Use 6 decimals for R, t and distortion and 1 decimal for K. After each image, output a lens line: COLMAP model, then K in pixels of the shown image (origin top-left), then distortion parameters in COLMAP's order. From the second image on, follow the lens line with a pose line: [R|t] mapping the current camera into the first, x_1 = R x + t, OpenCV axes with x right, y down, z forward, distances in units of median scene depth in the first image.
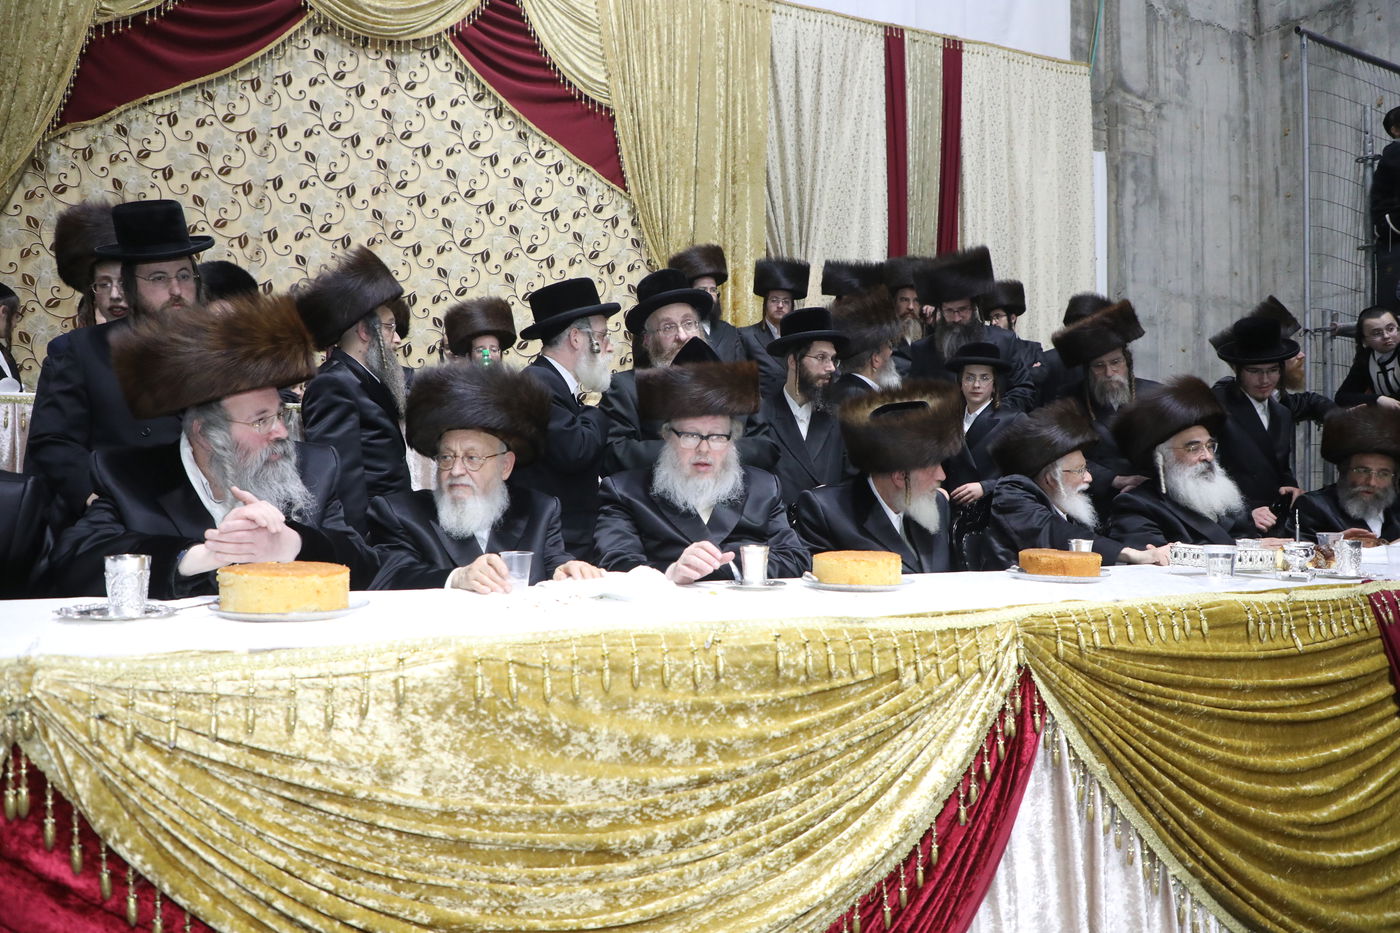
lens RADIAL K [[933.7, 0, 700.0], [0, 933.7, 466.5], [0, 0, 1]] dist [-0.039621, 0.005774]
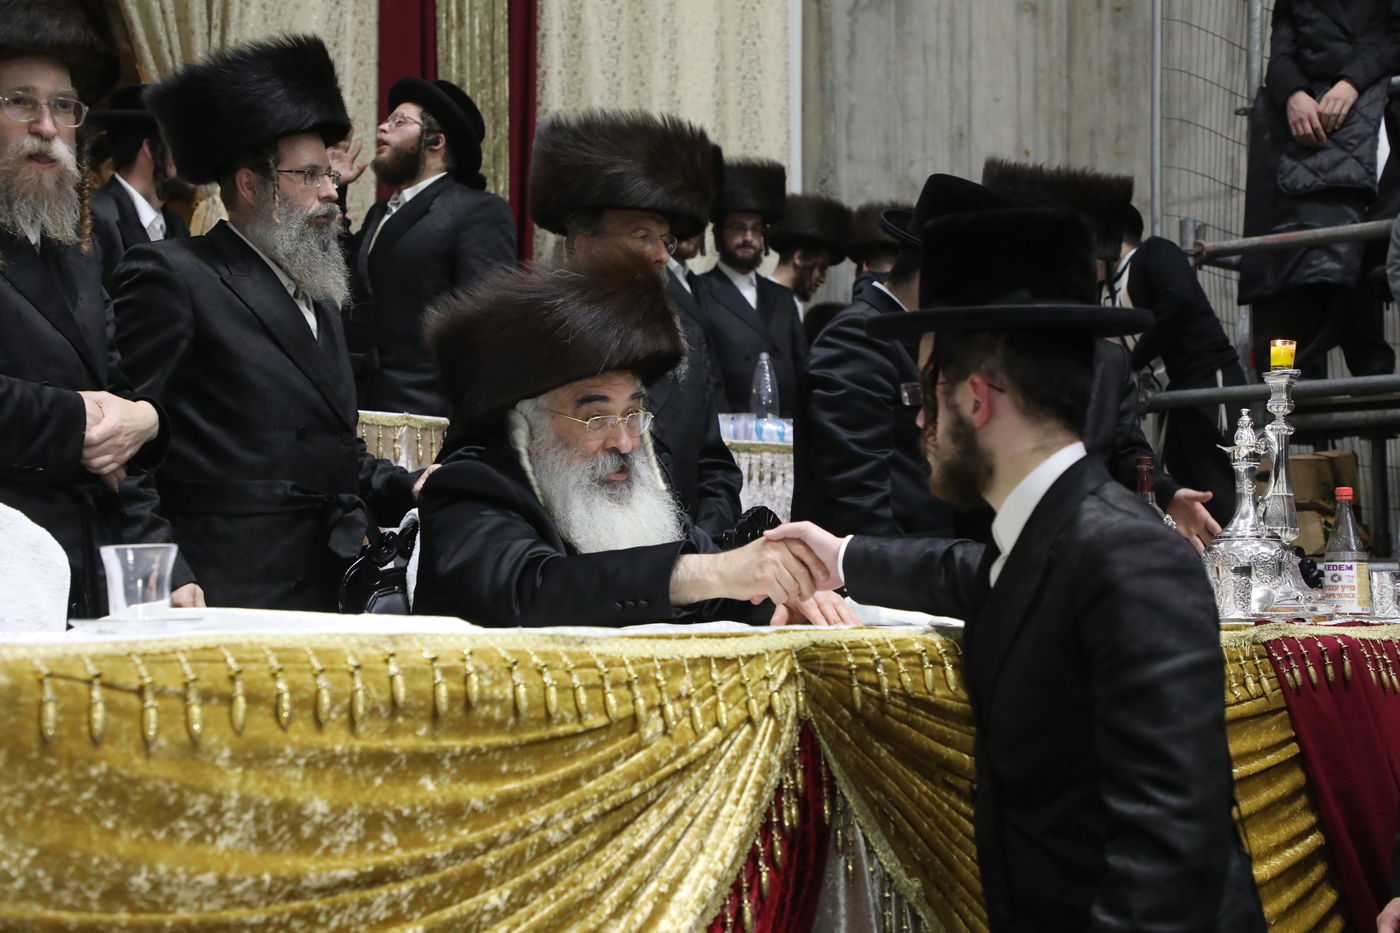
lens RADIAL K [[2116.7, 0, 700.0], [0, 2116.7, 466.5], [0, 0, 1]] dist [-0.016668, 1.049935]
pose [[0.930846, -0.001275, 0.365410, -0.267437], [0.016542, 0.999116, -0.038654, 0.100213], [-0.365038, 0.042026, 0.930044, -0.362348]]
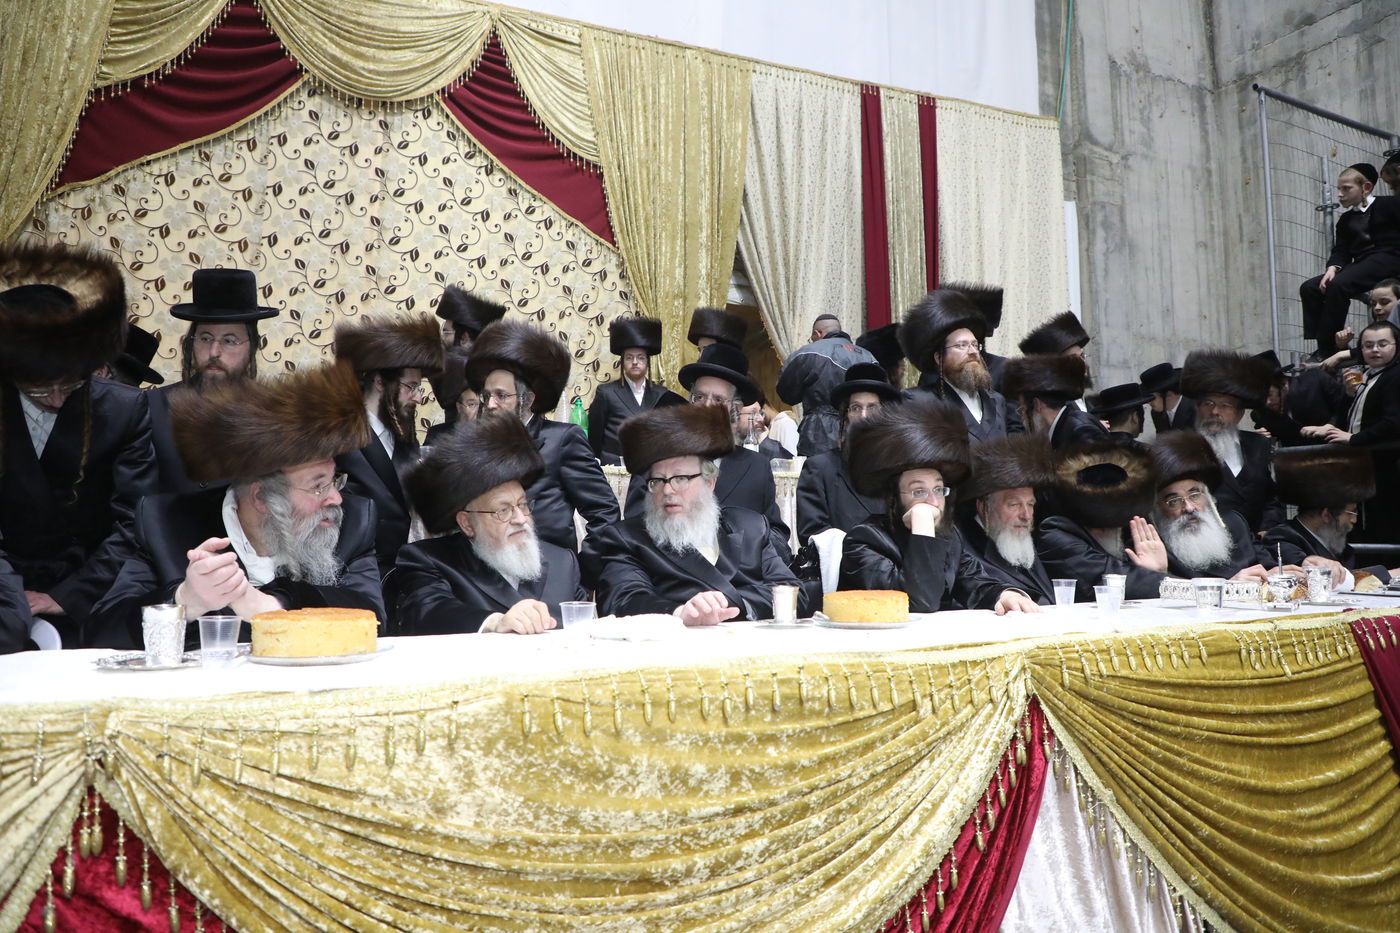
lens RADIAL K [[936.7, 0, 704.5], [0, 936.7, 465.1], [0, 0, 1]] dist [-0.037602, -0.001032]
pose [[0.999525, -0.015171, 0.026832, -0.047327], [0.016582, 0.998447, -0.053179, 0.005971], [-0.025983, 0.053598, 0.998224, -0.052434]]
